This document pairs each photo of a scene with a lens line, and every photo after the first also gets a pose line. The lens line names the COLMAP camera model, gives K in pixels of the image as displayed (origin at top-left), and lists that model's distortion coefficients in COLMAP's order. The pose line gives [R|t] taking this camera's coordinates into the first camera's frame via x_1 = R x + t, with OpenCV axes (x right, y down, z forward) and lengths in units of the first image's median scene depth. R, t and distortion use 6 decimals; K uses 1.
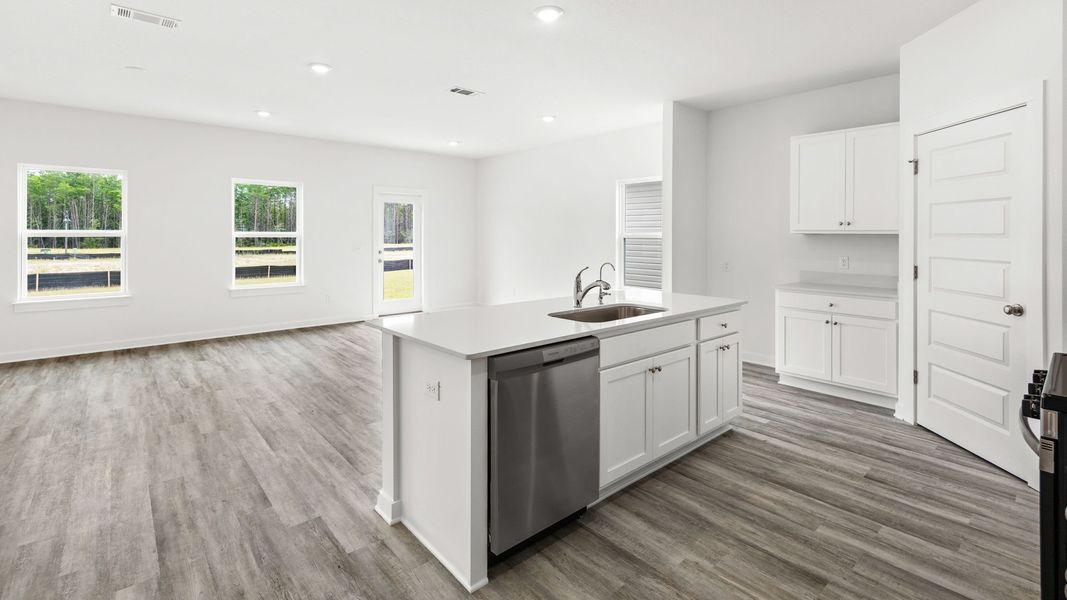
lens RADIAL K [[479.4, 0, 531.0], [0, 479.4, 234.1], [0, 0, 1]] dist [0.001419, 0.000209]
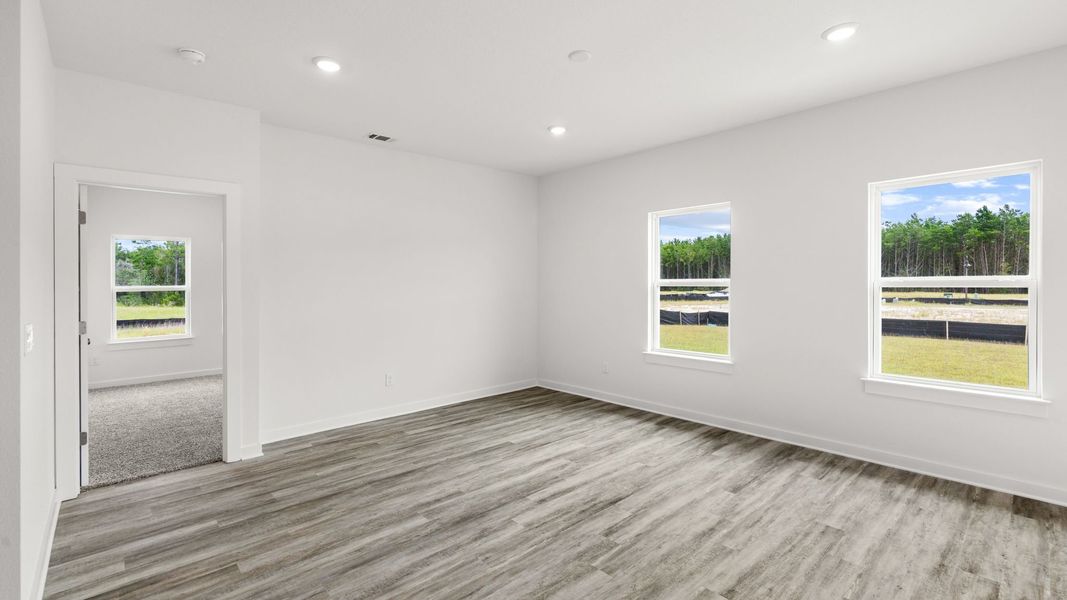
lens RADIAL K [[471.9, 0, 536.1], [0, 471.9, 276.1], [0, 0, 1]] dist [0.001741, 0.000957]
pose [[0.029351, -0.017253, -0.999420, -0.141764], [0.011557, 0.999790, -0.016920, -0.004047], [0.999502, -0.011054, 0.029544, 1.162365]]
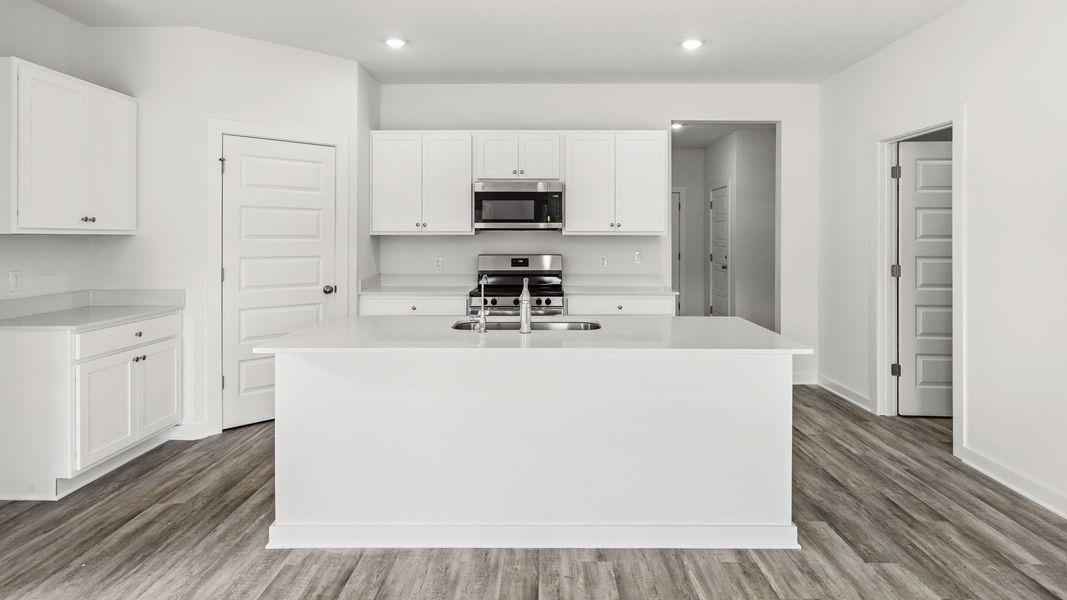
lens RADIAL K [[595.6, 0, 542.2], [0, 595.6, 235.5], [0, 0, 1]] dist [0.001105, 0.000133]
pose [[-0.750709, -0.002995, 0.660626, -0.503108], [-0.003425, 0.999994, 0.000643, -0.002678], [-0.660624, -0.001780, -0.750715, 1.555073]]
